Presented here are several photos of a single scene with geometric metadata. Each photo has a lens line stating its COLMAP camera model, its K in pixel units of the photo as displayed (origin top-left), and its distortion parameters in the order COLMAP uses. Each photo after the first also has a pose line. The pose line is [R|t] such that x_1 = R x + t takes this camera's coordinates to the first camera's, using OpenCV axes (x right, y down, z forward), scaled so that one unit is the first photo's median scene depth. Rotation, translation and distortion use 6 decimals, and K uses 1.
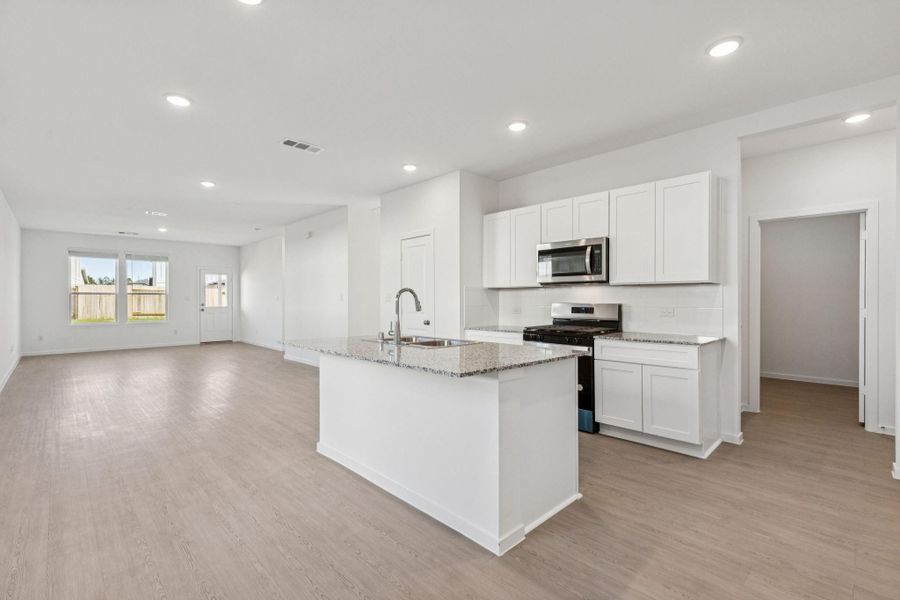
lens RADIAL K [[407.8, 0, 445.1], [0, 407.8, 301.1], [0, 0, 1]] dist [0.016376, 0.000361]
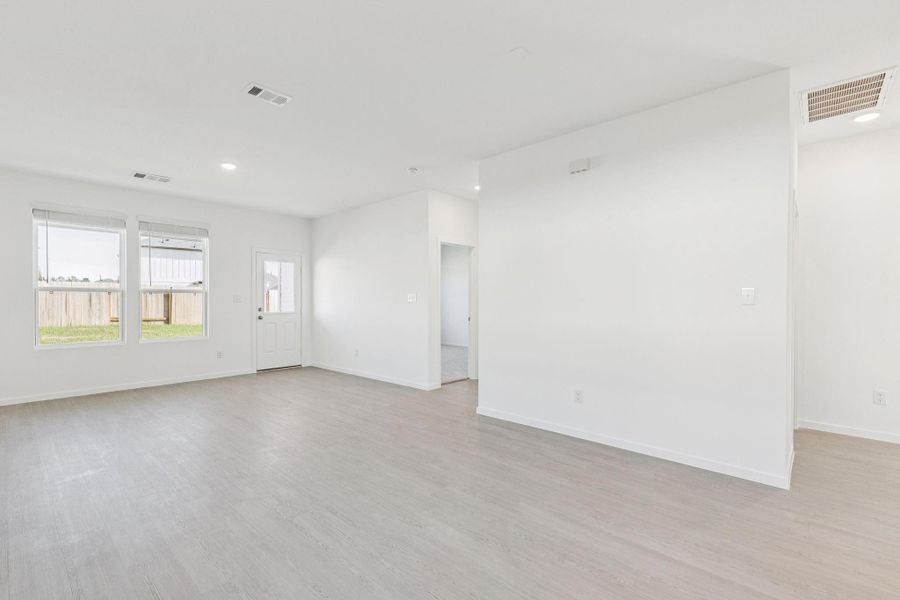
lens RADIAL K [[407.8, 0, 449.2], [0, 407.8, 302.3], [0, 0, 1]] dist [0.016376, 0.000361]
pose [[0.997533, -0.000219, 0.070203, -0.361985], [-0.000035, 0.999993, 0.003614, -0.004192], [-0.070203, -0.003608, 0.997526, 0.375356]]
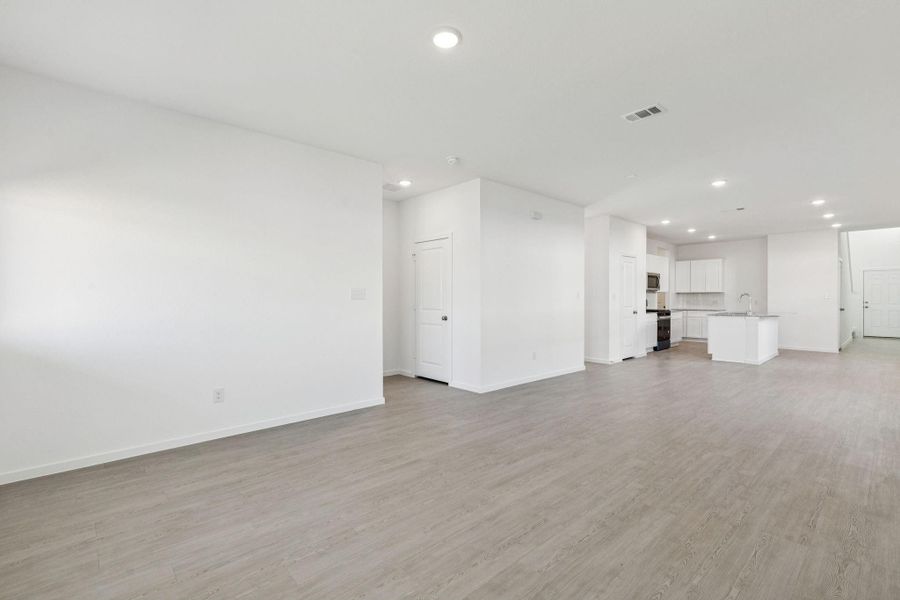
lens RADIAL K [[407.8, 0, 449.6], [0, 407.8, 298.0], [0, 0, 1]] dist [0.016376, 0.000361]
pose [[0.020361, -0.006264, 0.999773, -0.788387], [-0.001745, 0.999979, 0.006301, -0.006823], [-0.999791, -0.001873, 0.020349, 0.809916]]
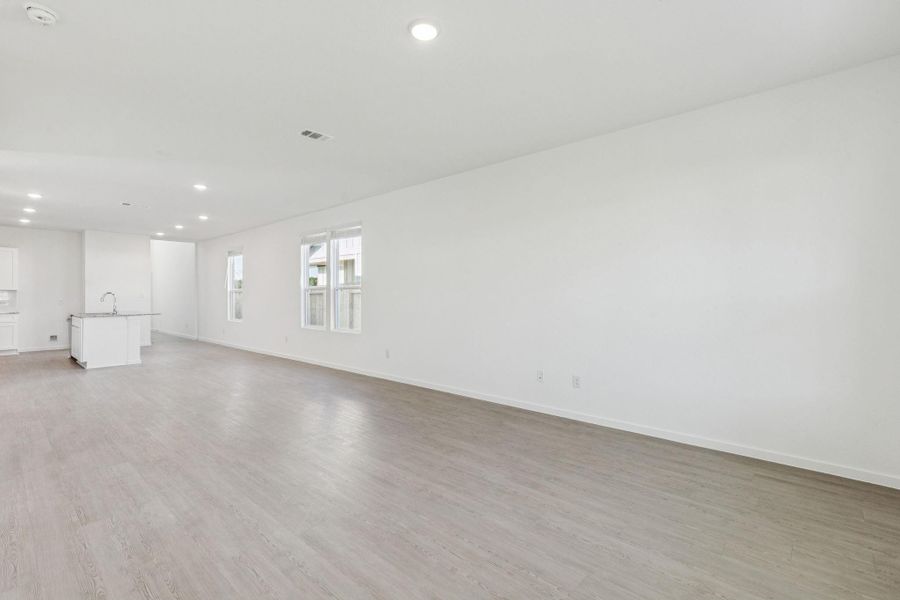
lens RADIAL K [[407.8, 0, 453.5], [0, 407.8, 298.4], [0, 0, 1]] dist [0.016376, 0.000361]
pose [[-0.996858, -0.003401, -0.079136, -0.559311], [-0.003429, 0.999994, 0.000222, -0.003938], [0.079135, 0.000492, -0.996864, 1.035849]]
